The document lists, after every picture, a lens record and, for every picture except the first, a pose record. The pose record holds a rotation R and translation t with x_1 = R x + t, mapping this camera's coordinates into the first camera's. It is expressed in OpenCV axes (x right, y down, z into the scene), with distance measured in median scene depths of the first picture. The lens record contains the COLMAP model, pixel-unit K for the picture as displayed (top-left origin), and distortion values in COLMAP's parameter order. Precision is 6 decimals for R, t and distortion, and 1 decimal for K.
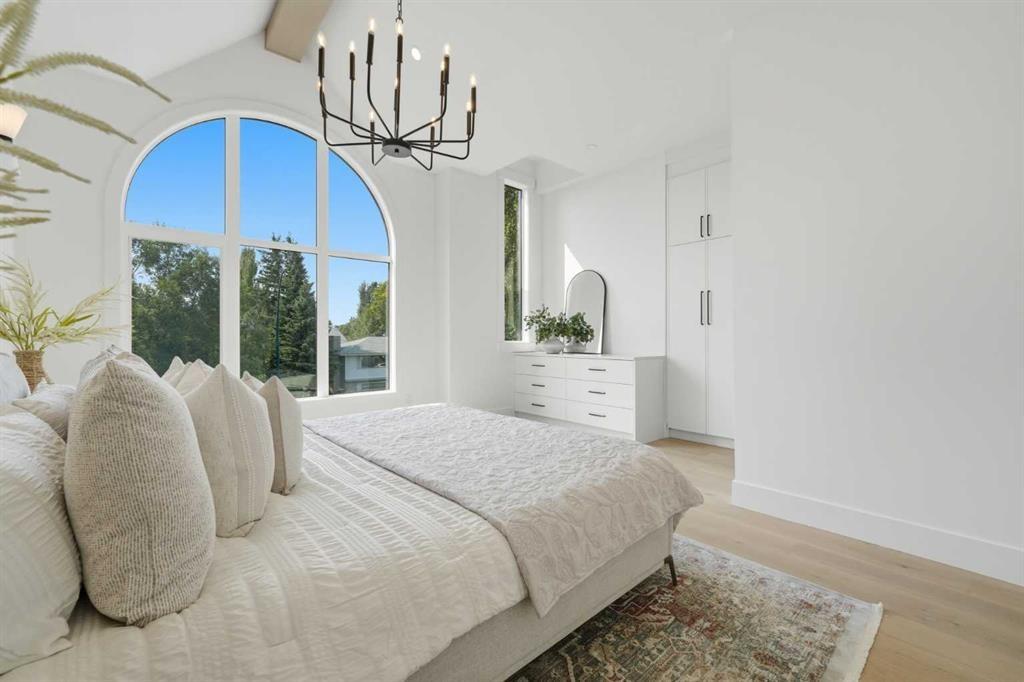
lens RADIAL K [[415.0, 0, 512.2], [0, 415.0, 343.2], [0, 0, 1]] dist [-0.001181, 0.000011]
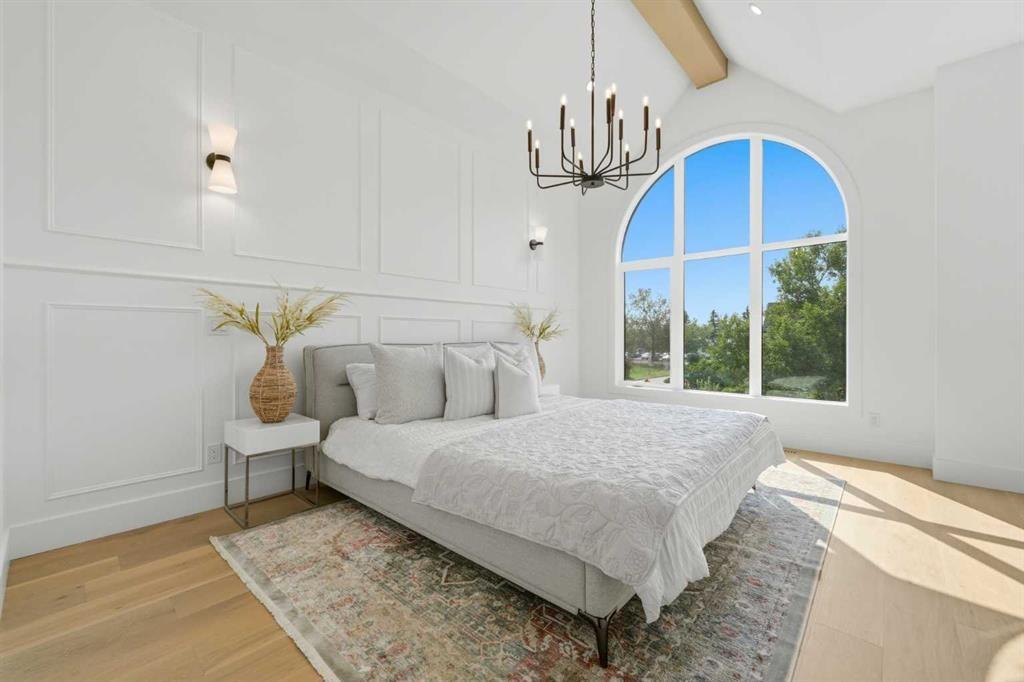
lens RADIAL K [[415.0, 0, 512.0], [0, 415.0, 337.8], [0, 0, 1]] dist [-0.001181, 0.000011]
pose [[0.105911, 0.000441, -0.994376, 1.269737], [-0.001514, 0.999999, 0.000283, -0.010550], [0.994375, 0.001476, 0.105911, 0.861268]]
